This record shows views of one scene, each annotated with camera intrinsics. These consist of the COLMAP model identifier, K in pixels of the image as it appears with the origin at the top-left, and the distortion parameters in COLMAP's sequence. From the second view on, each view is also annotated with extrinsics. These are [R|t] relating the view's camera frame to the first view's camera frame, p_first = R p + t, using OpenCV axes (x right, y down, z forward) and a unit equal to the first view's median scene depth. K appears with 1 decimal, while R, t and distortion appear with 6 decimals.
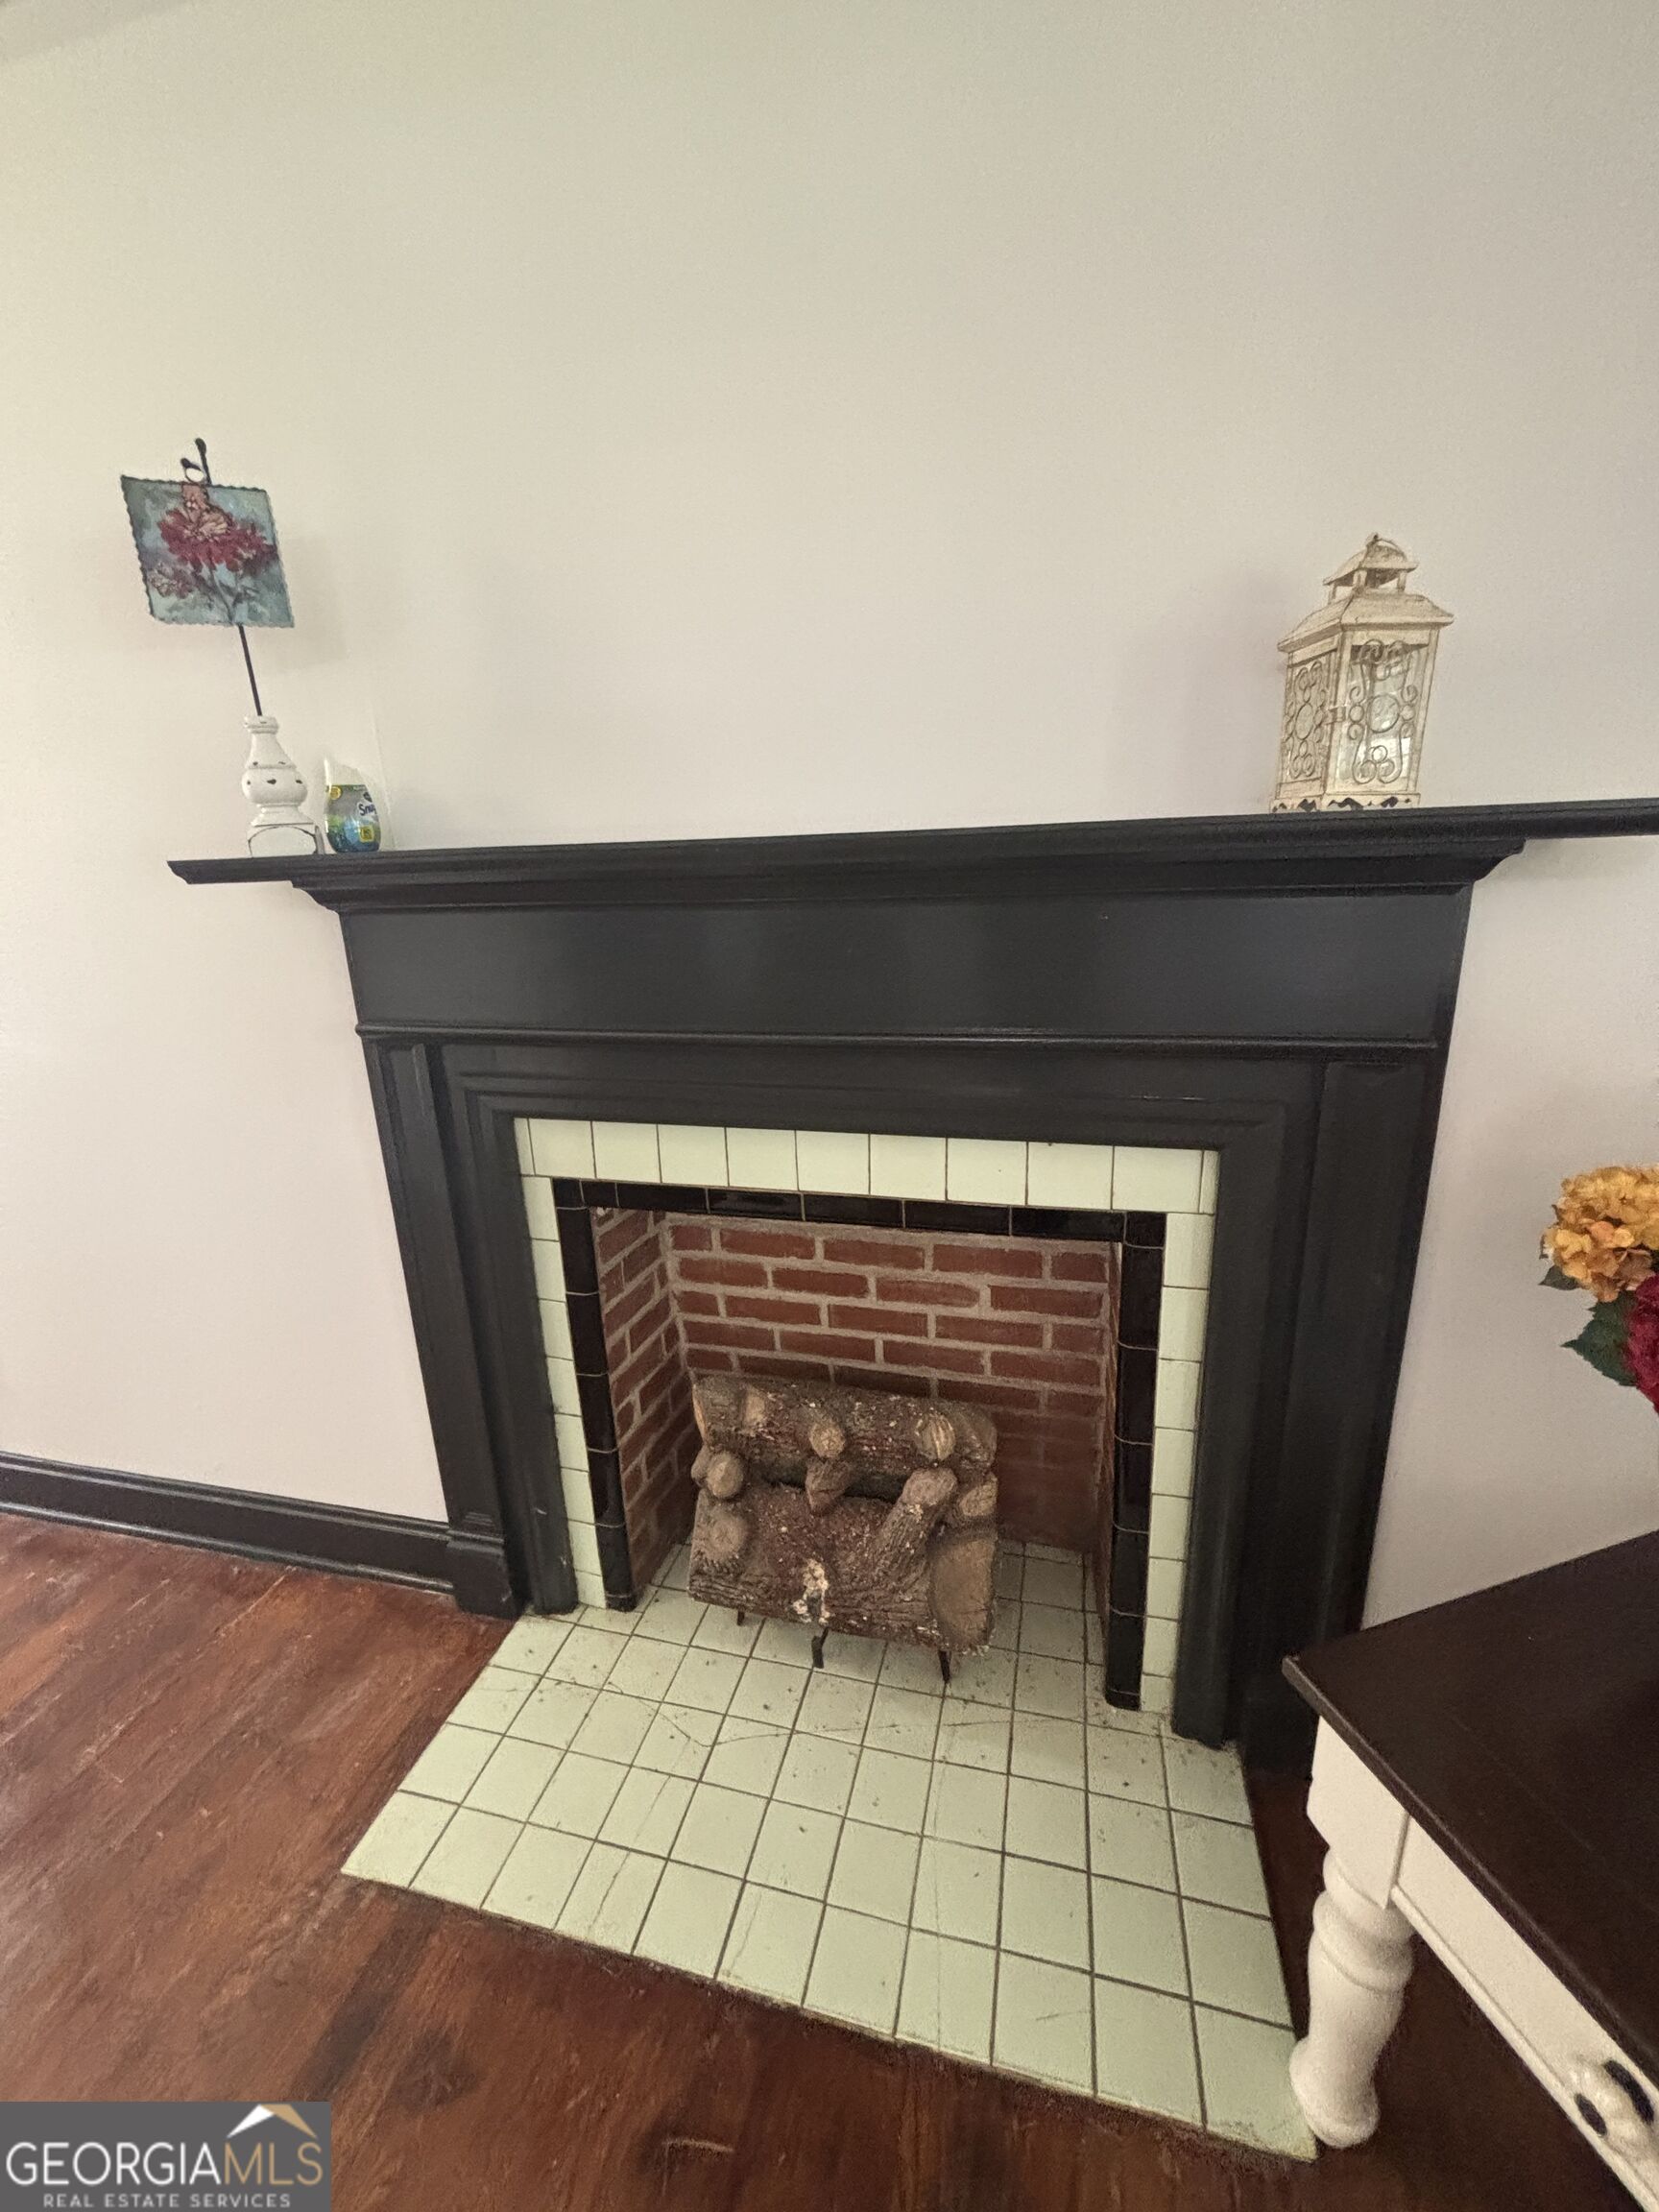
lens RADIAL K [[894.6, 0, 822.8], [0, 894.6, 1109.1], [0, 0, 1]] dist [0.001752, 0.001423]
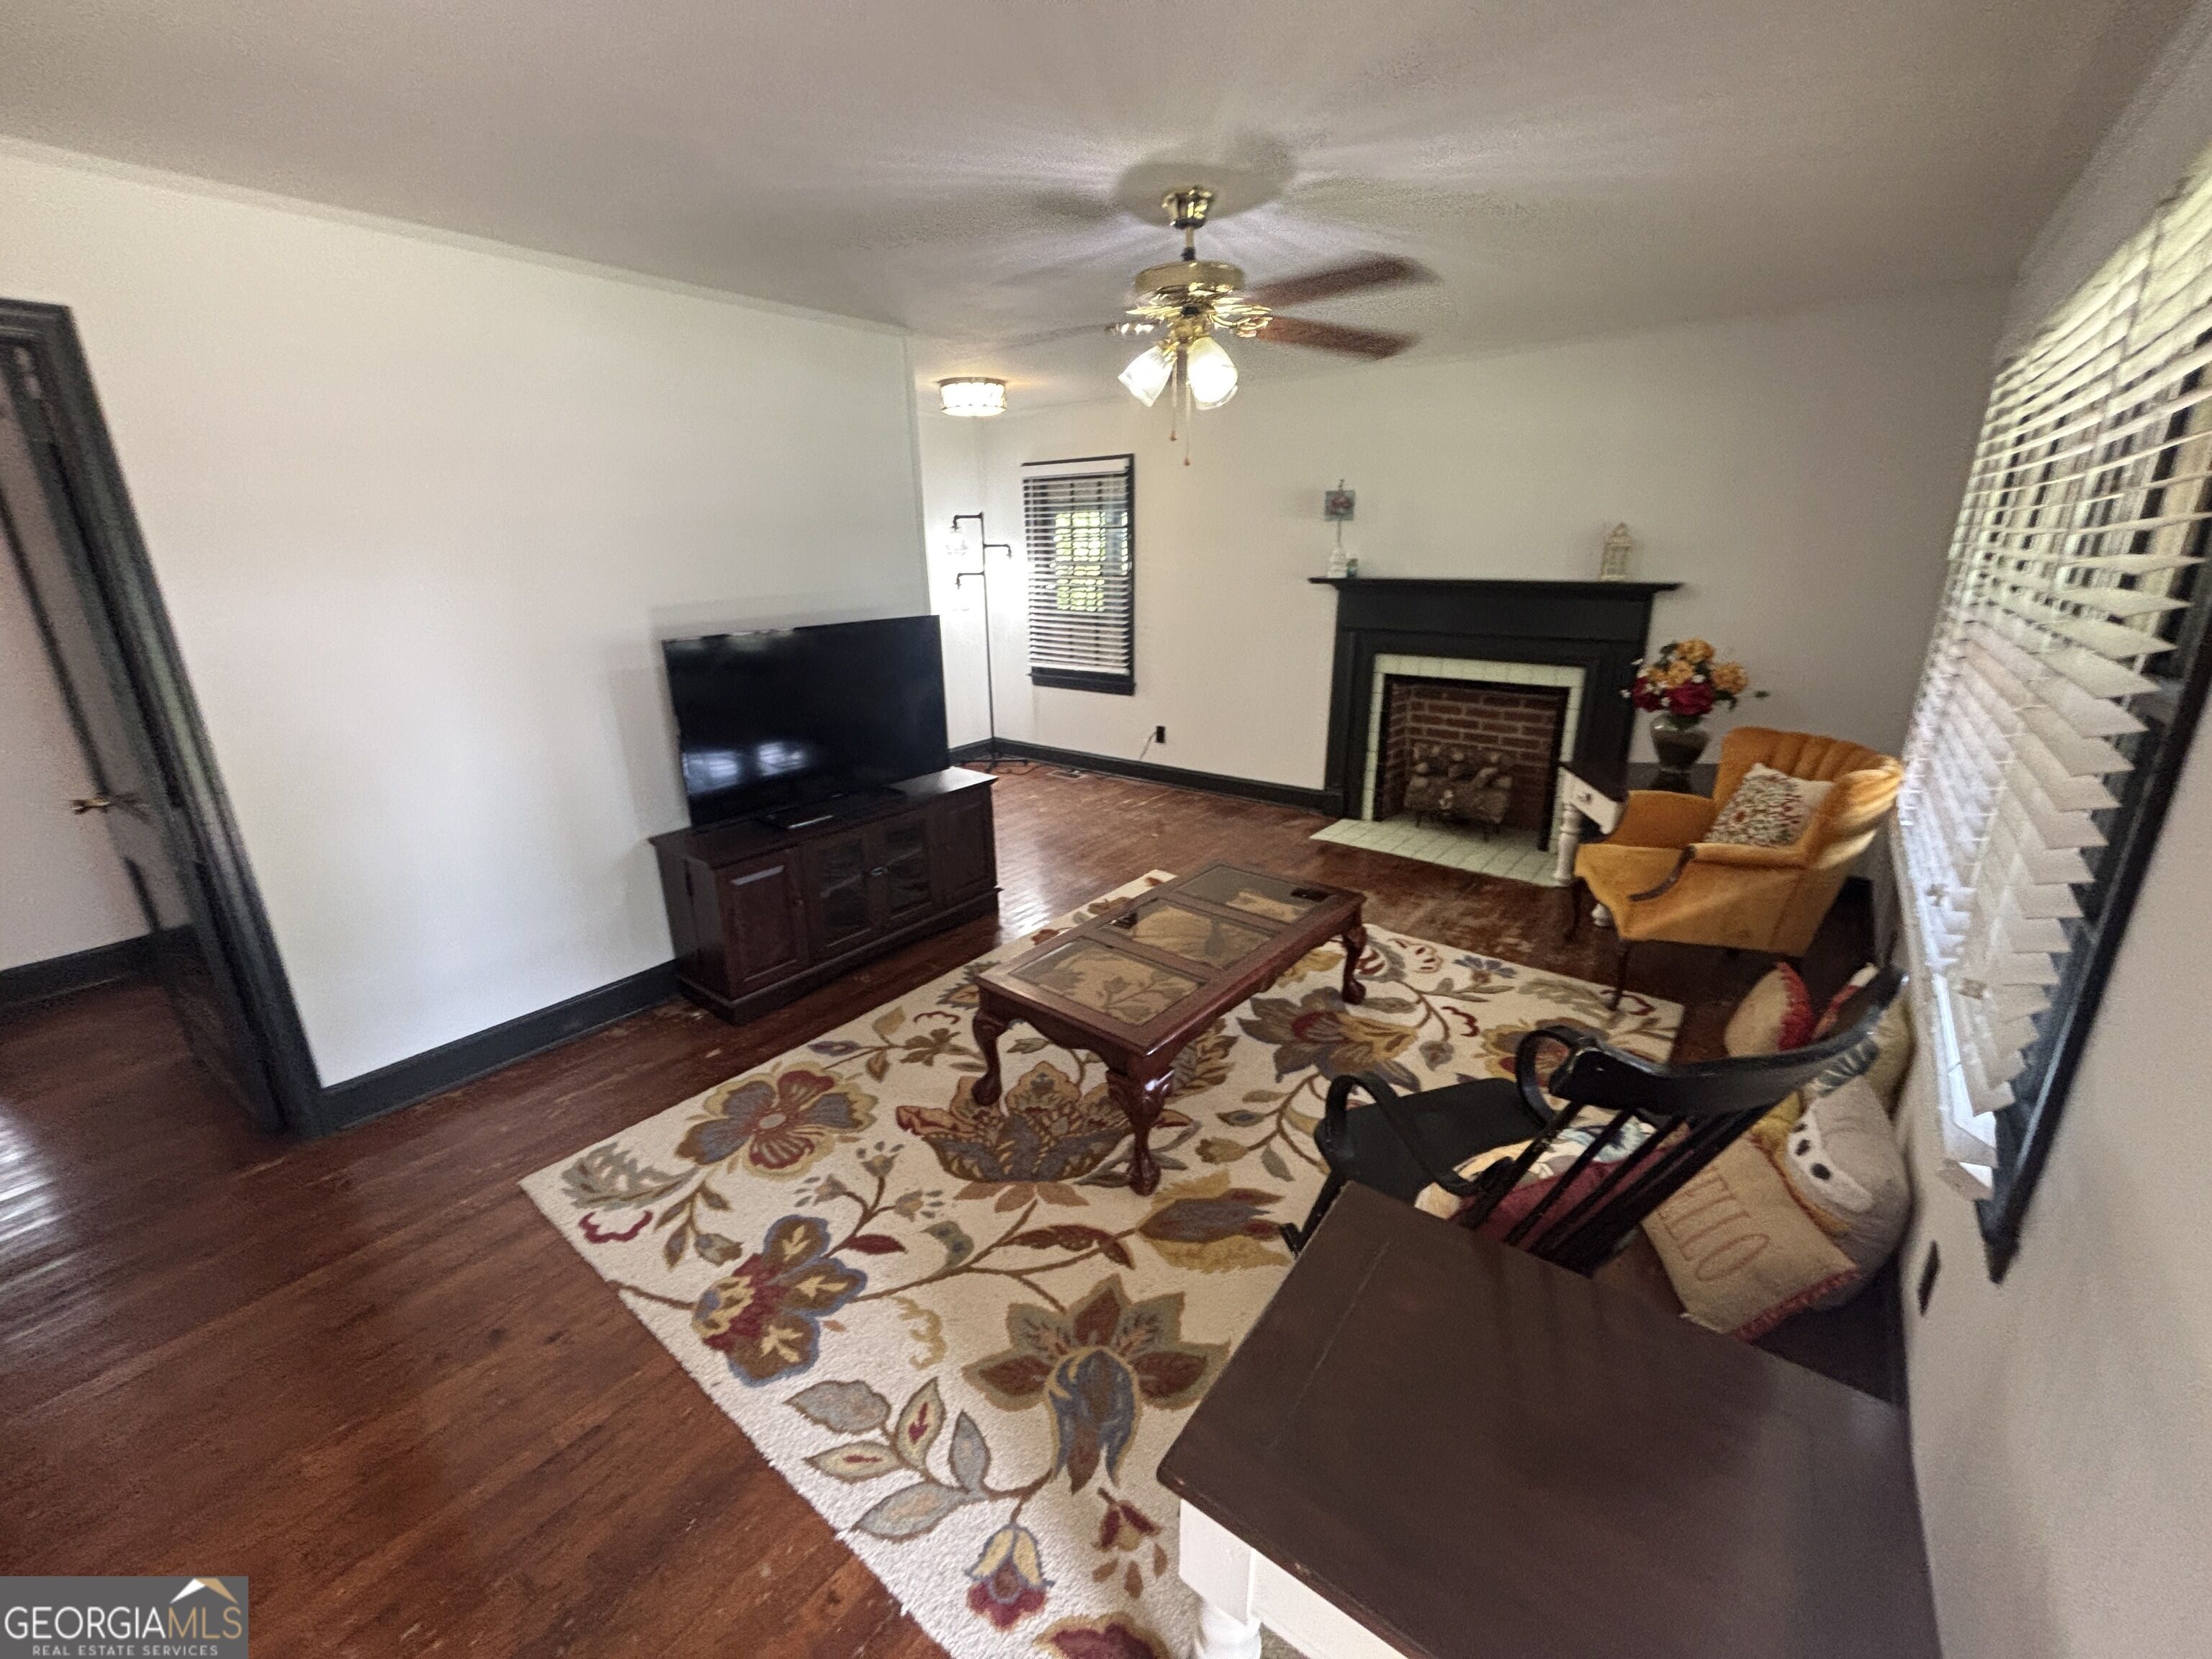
lens RADIAL K [[894.6, 0, 1088.7], [0, 894.6, 828.2], [0, 0, 1]] dist [0.001752, 0.001423]
pose [[0.910530, 0.151309, -0.384761, 0.074483], [-0.133942, 0.988391, 0.071720, 0.573250], [0.391146, -0.013768, 0.920226, -2.612438]]
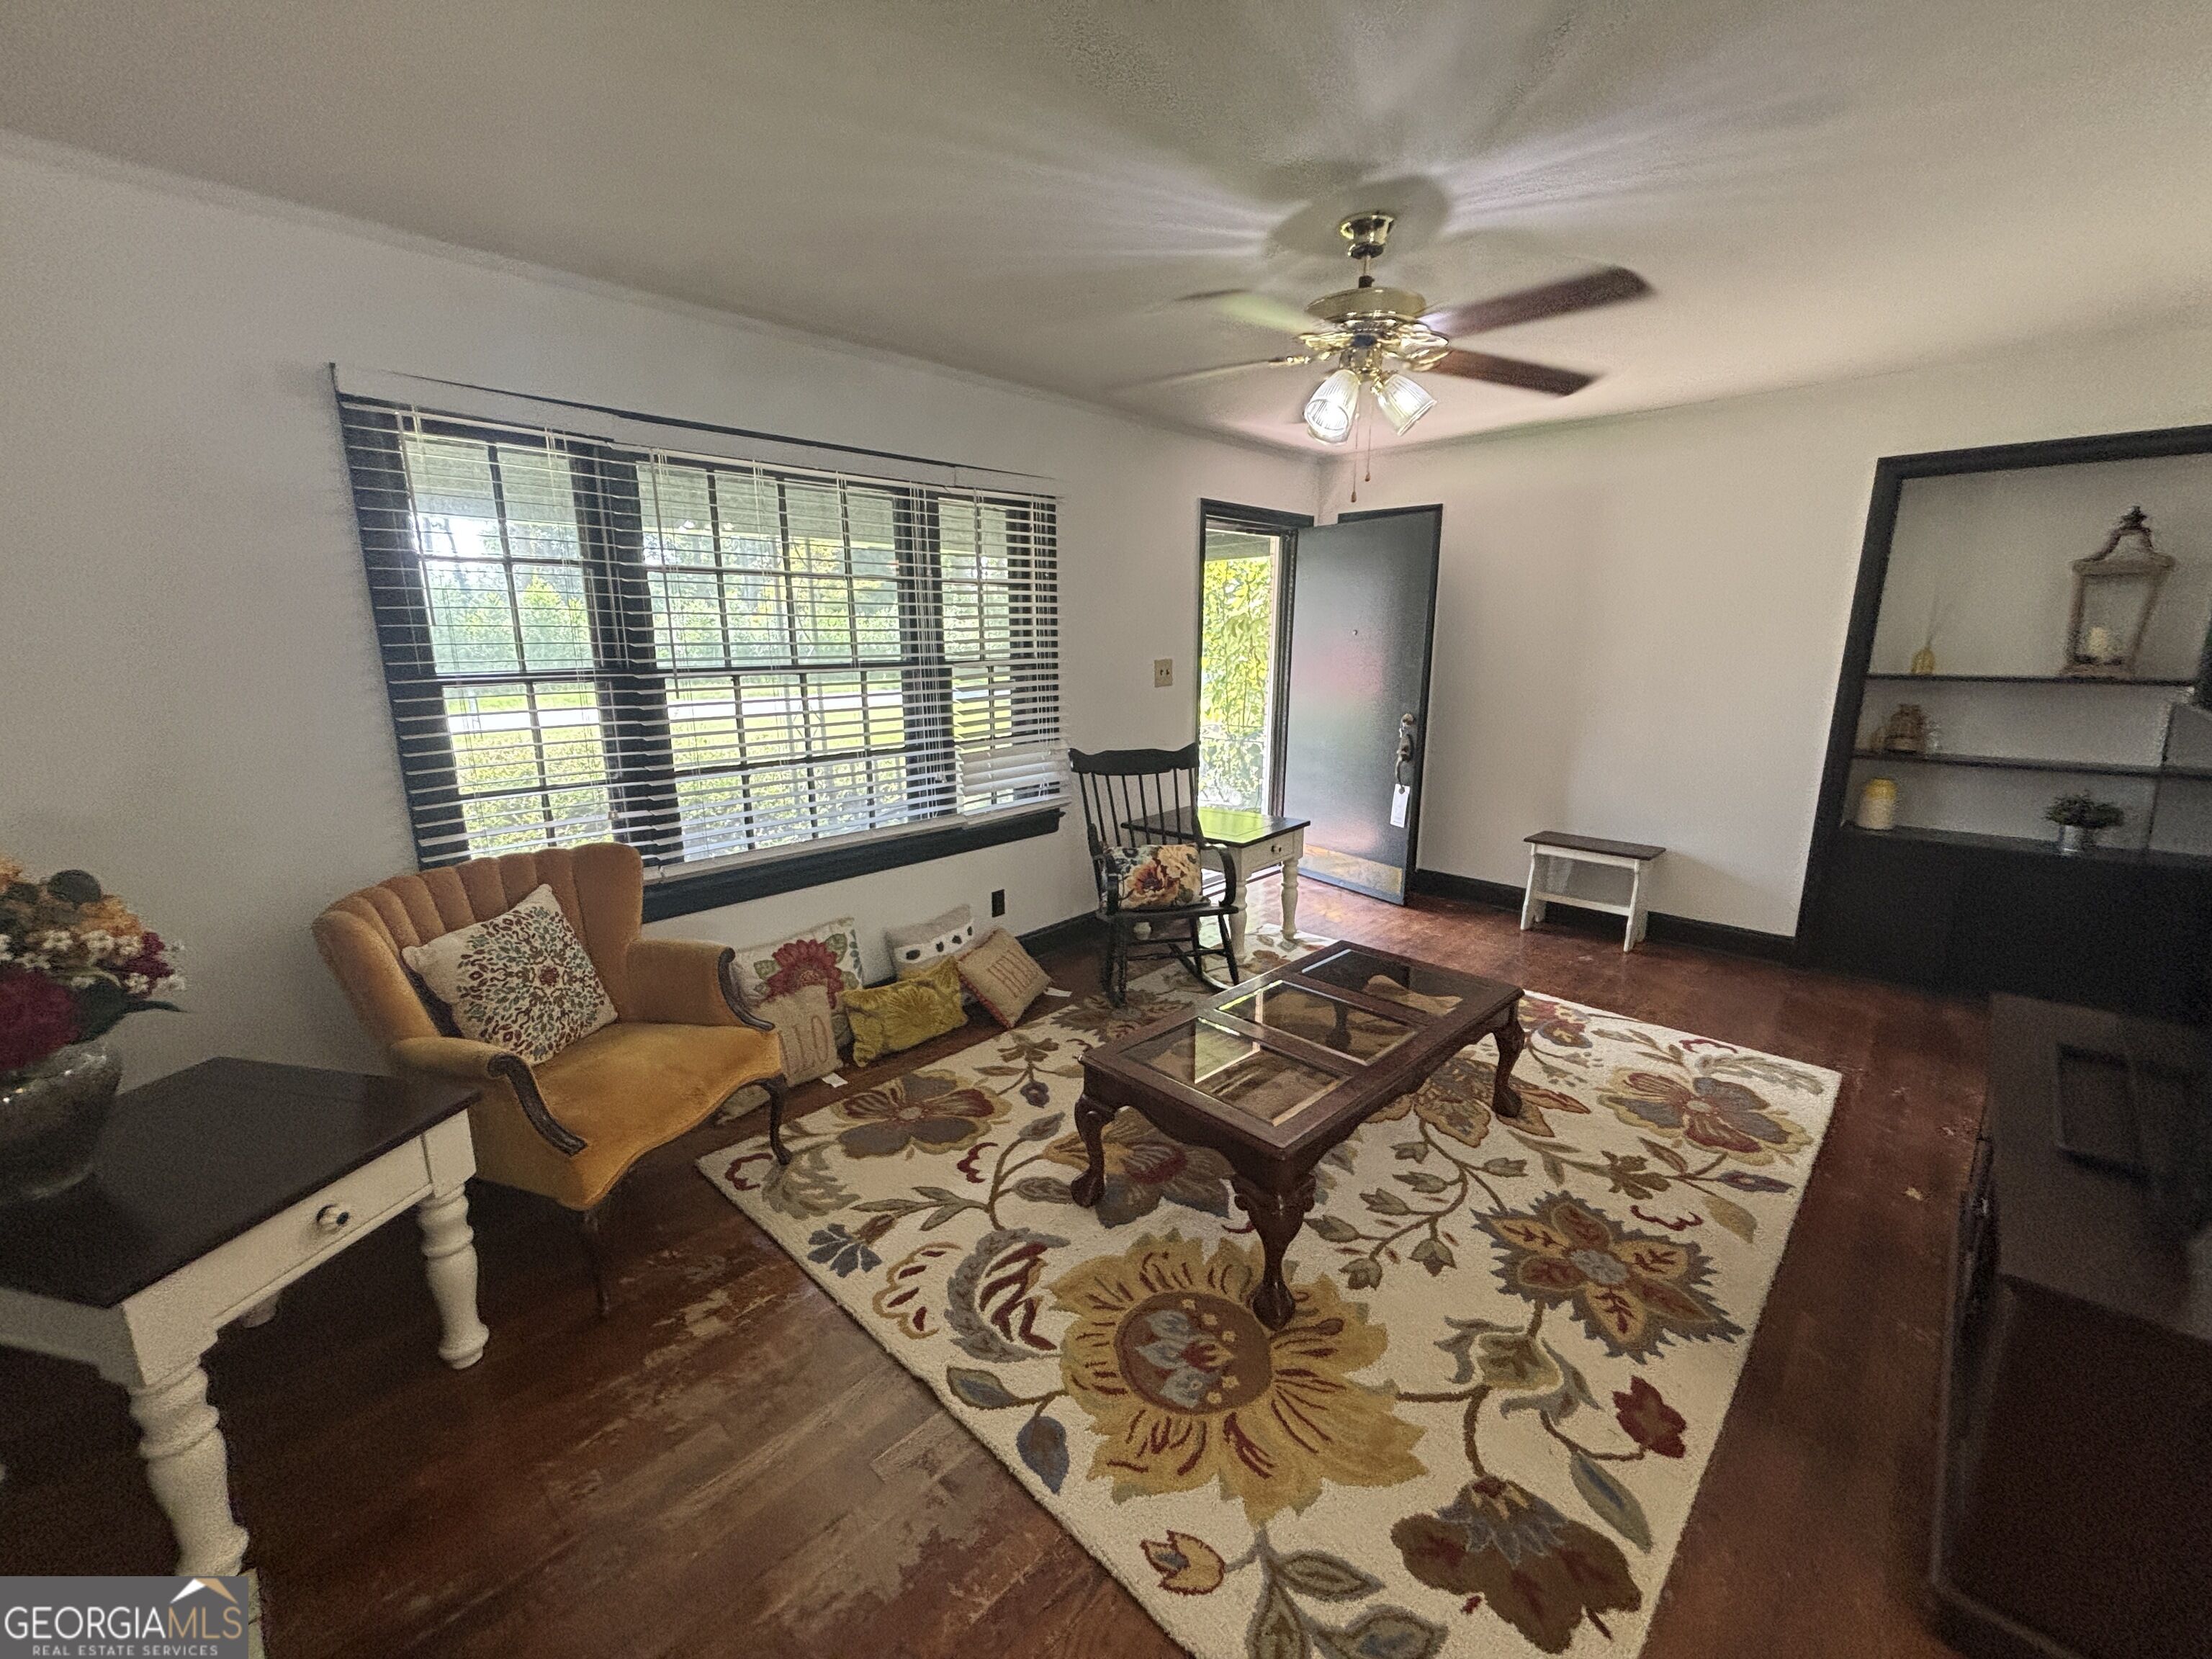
lens RADIAL K [[894.6, 0, 1102.5], [0, 894.6, 828.5], [0, 0, 1]] dist [0.001752, 0.001423]
pose [[-0.870940, -0.059616, 0.487759, -0.896127], [0.174674, 0.890223, 0.420703, -0.218460], [-0.459295, 0.451606, -0.764918, 0.614688]]
